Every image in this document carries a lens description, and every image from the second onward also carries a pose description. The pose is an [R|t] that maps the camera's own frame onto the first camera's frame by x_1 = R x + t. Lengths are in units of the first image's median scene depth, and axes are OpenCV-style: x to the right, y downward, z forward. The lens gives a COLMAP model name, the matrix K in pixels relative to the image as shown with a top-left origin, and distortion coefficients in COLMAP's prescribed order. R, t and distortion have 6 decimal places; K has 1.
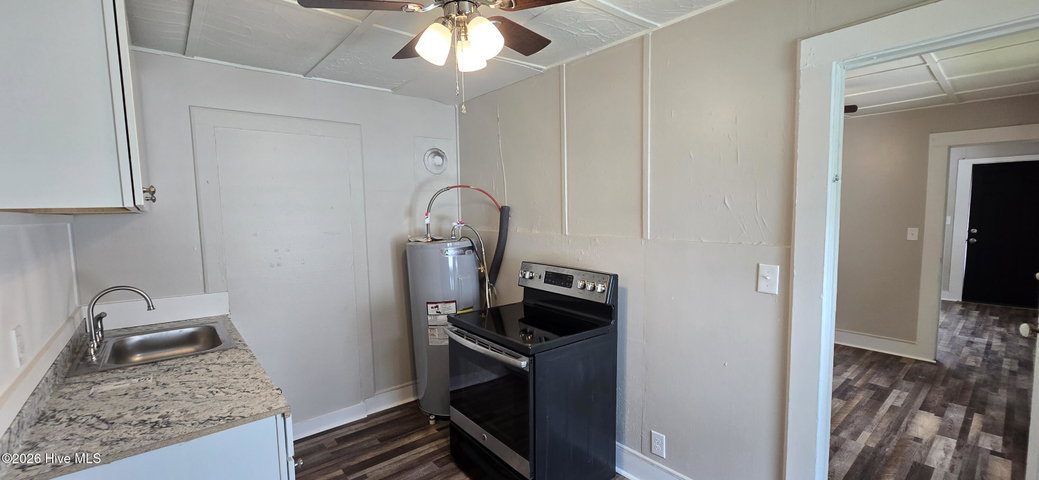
lens RADIAL K [[424.2, 0, 515.5], [0, 424.2, 239.0], [0, 0, 1]] dist [-0.004906, 0.000282]
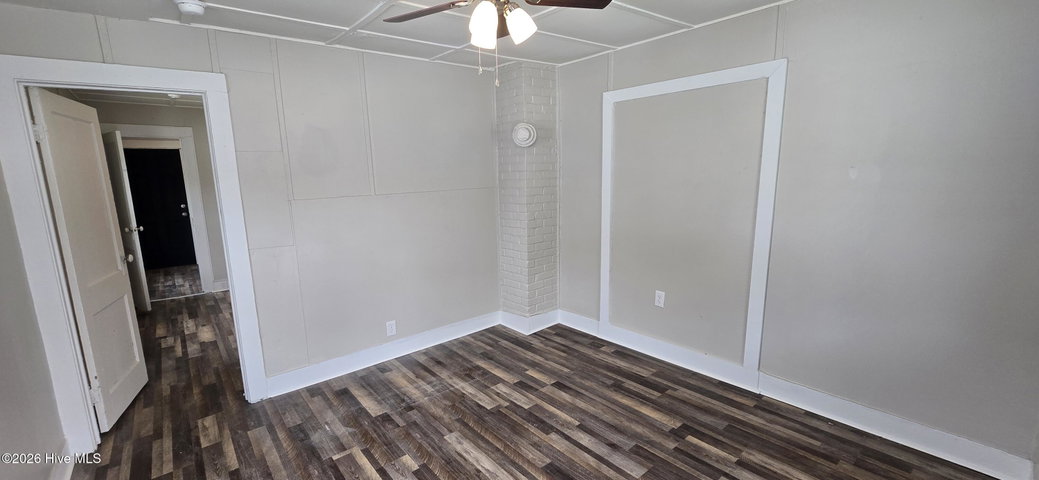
lens RADIAL K [[424.2, 0, 510.8], [0, 424.2, 247.5], [0, 0, 1]] dist [-0.004906, 0.000282]
pose [[-0.005580, 0.190278, -0.981714, 2.258450], [-0.056946, 0.980076, 0.190285, -0.184404], [0.998362, 0.056966, 0.005366, 1.953650]]
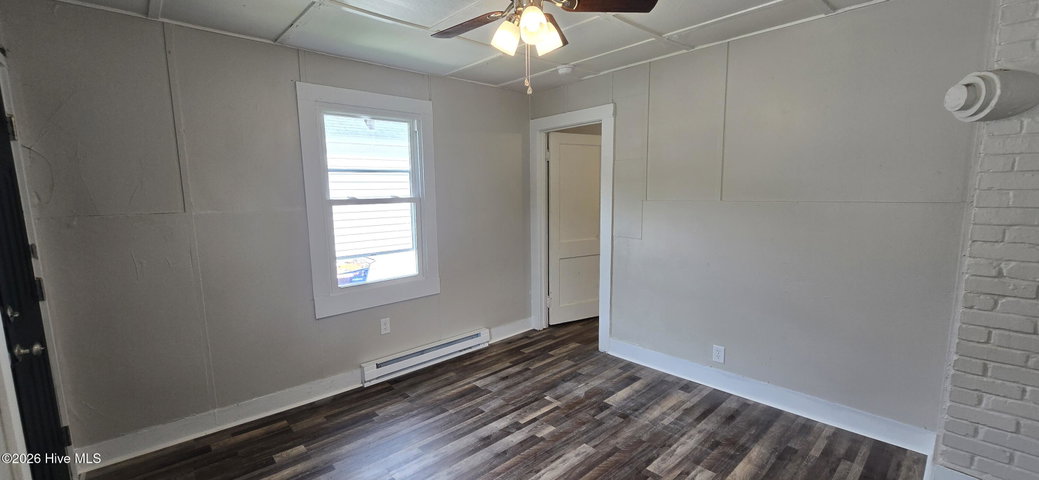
lens RADIAL K [[424.2, 0, 523.2], [0, 424.2, 245.8], [0, 0, 1]] dist [-0.004906, 0.000282]
pose [[-0.998081, 0.031180, -0.053506, 1.660799], [0.018963, 0.976379, 0.215233, -0.207507], [0.058953, 0.213805, -0.975096, 2.562658]]
